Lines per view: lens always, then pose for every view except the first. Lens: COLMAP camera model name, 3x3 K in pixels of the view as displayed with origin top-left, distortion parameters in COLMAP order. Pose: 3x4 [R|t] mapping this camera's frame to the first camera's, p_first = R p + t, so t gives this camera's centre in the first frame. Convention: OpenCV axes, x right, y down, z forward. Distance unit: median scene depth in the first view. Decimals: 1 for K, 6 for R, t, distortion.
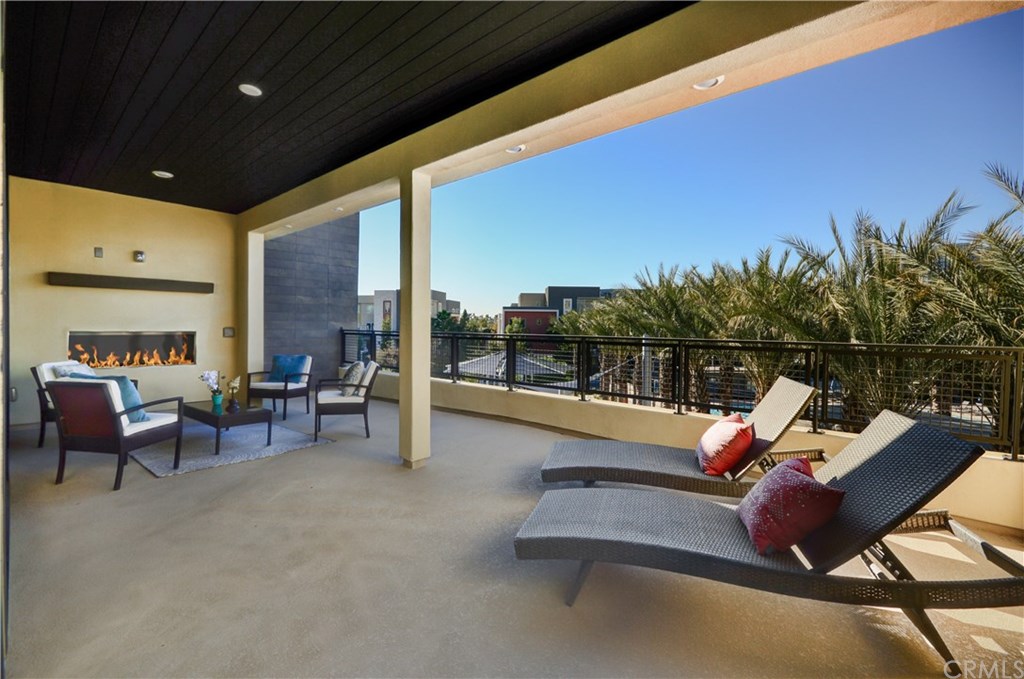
lens RADIAL K [[466.8, 0, 527.1], [0, 466.8, 327.5], [0, 0, 1]] dist [0.008207, 0.000037]
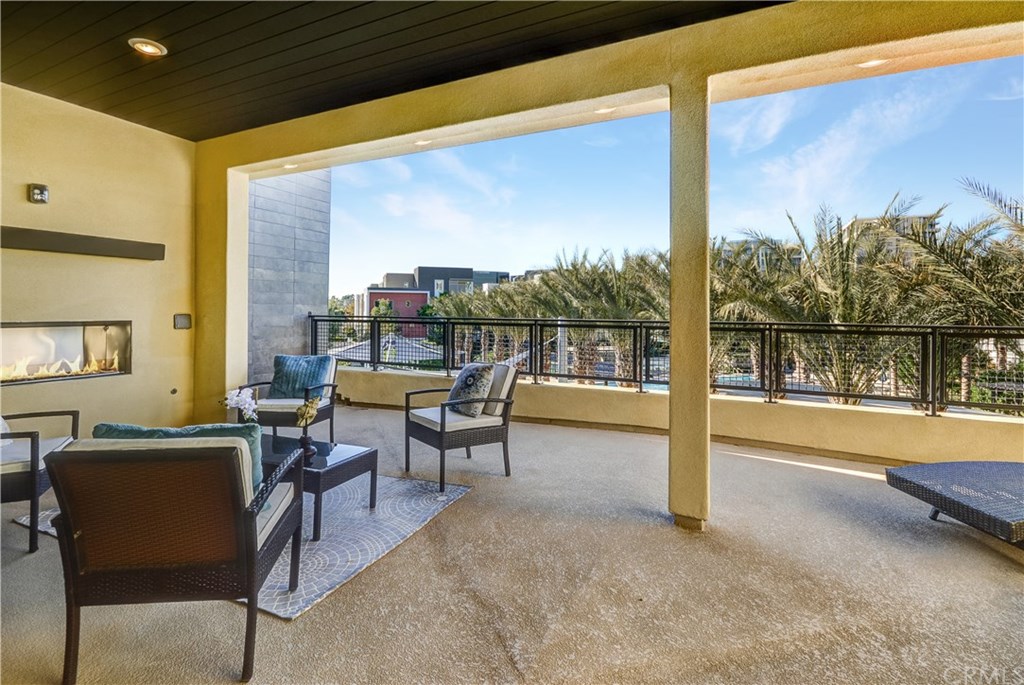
lens RADIAL K [[465.9, 0, 524.0], [0, 465.9, 308.8], [0, 0, 1]] dist [-0.009582, -0.000130]
pose [[0.958537, -0.004035, 0.284939, -0.106883], [0.004046, 0.999992, 0.000551, -0.001645], [-0.284938, 0.000625, 0.958546, 0.071876]]
